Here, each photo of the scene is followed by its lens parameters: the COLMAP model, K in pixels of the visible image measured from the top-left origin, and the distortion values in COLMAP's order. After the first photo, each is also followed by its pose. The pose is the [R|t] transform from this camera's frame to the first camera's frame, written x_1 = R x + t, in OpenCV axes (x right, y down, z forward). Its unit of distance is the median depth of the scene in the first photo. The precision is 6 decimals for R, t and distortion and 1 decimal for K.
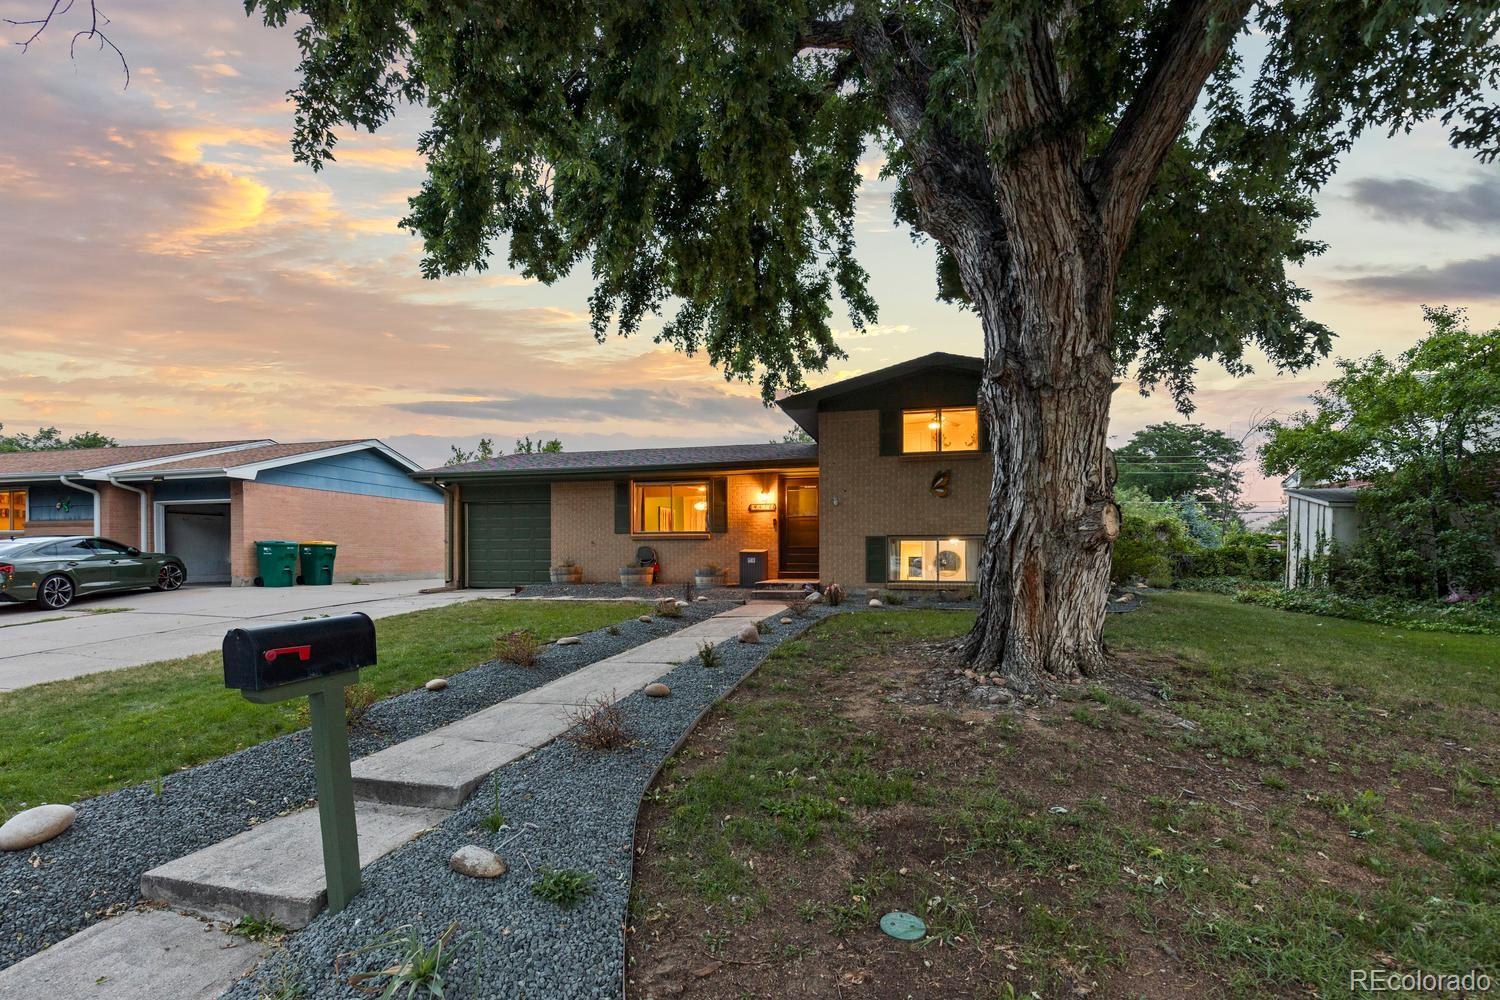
lens RADIAL K [[659.2, 0, 679.2], [0, 659.2, 547.0], [0, 0, 1]] dist [0.004737, 0.000434]
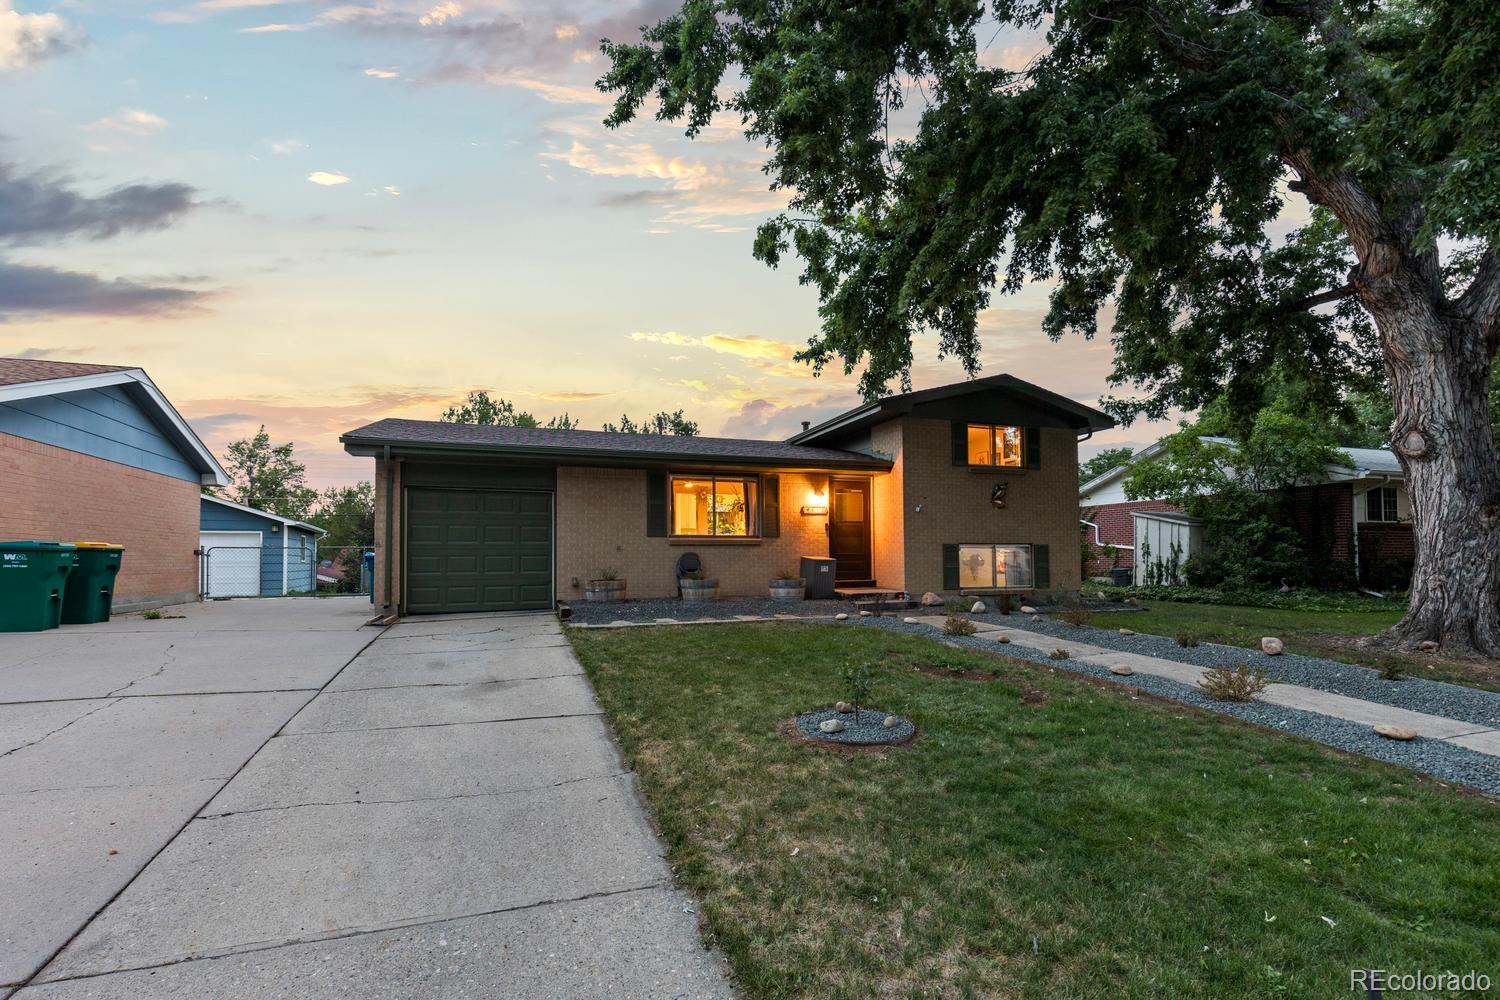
lens RADIAL K [[697.0, 0, 852.6], [0, 697.0, 531.7], [0, 0, 1]] dist [0.002828, 0.000230]
pose [[0.823305, 0.019043, 0.567280, -0.428078], [-0.003582, 0.999591, -0.028356, -0.003798], [-0.567588, 0.021313, 0.823037, 0.196472]]
